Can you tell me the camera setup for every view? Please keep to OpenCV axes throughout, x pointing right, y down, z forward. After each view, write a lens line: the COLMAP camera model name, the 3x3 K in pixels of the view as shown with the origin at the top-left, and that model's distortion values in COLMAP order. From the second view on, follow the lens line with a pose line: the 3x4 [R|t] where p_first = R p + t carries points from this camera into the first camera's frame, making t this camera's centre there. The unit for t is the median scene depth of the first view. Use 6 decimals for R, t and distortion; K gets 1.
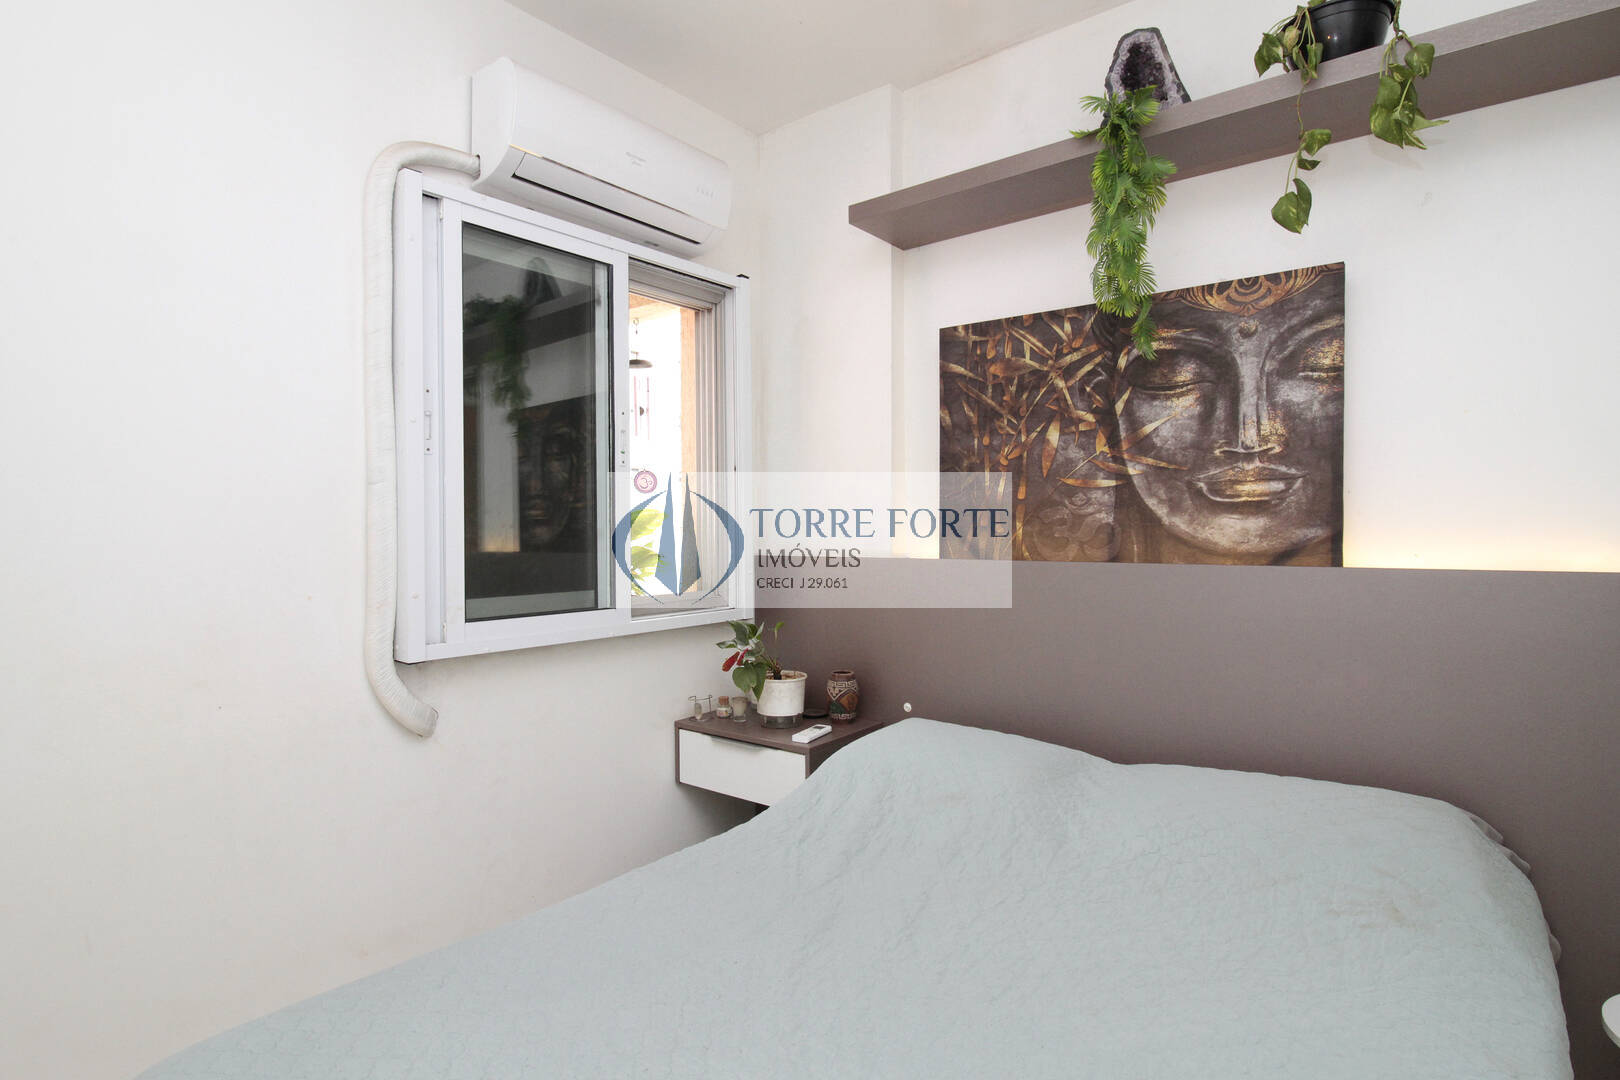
lens RADIAL K [[828.2, 0, 817.5], [0, 828.2, 533.6], [0, 0, 1]] dist [0.003489, -0.013249]
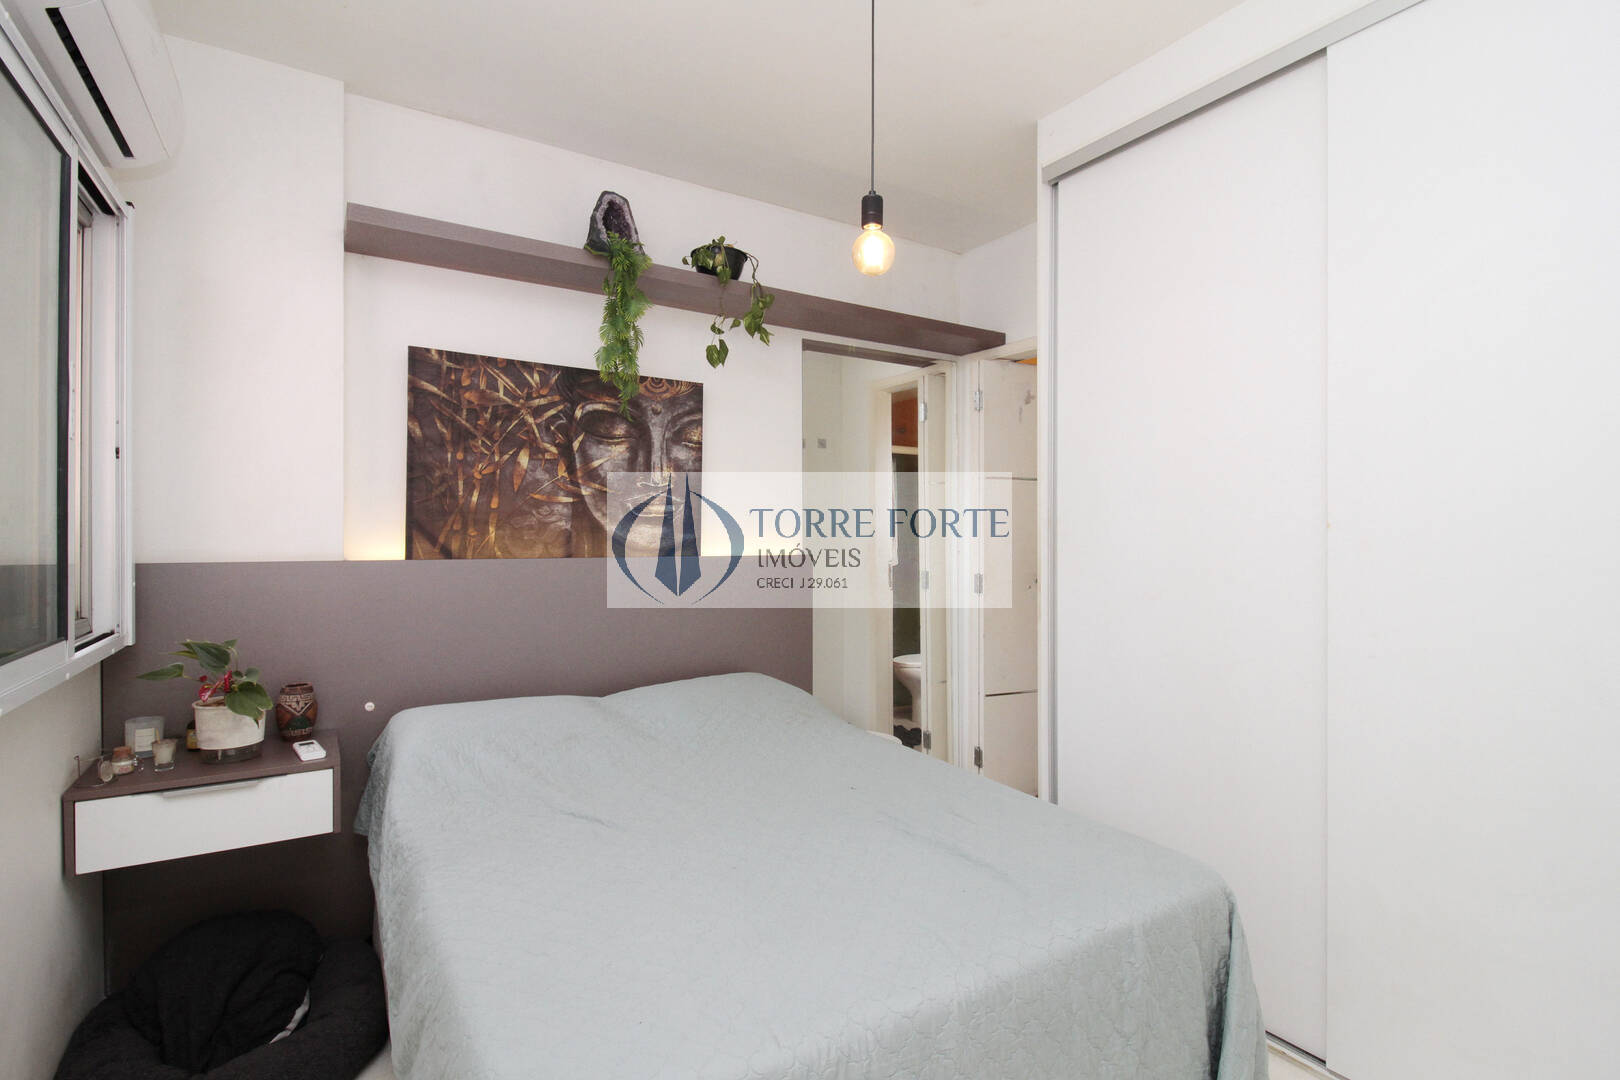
lens RADIAL K [[775.4, 0, 823.1], [0, 775.4, 533.9], [0, 0, 1]] dist [-0.001913, -0.000498]
pose [[0.319289, 0.007061, 0.947631, -0.706497], [-0.001510, 0.999975, -0.006942, 0.003469], [-0.947656, 0.000785, 0.319292, 0.189802]]
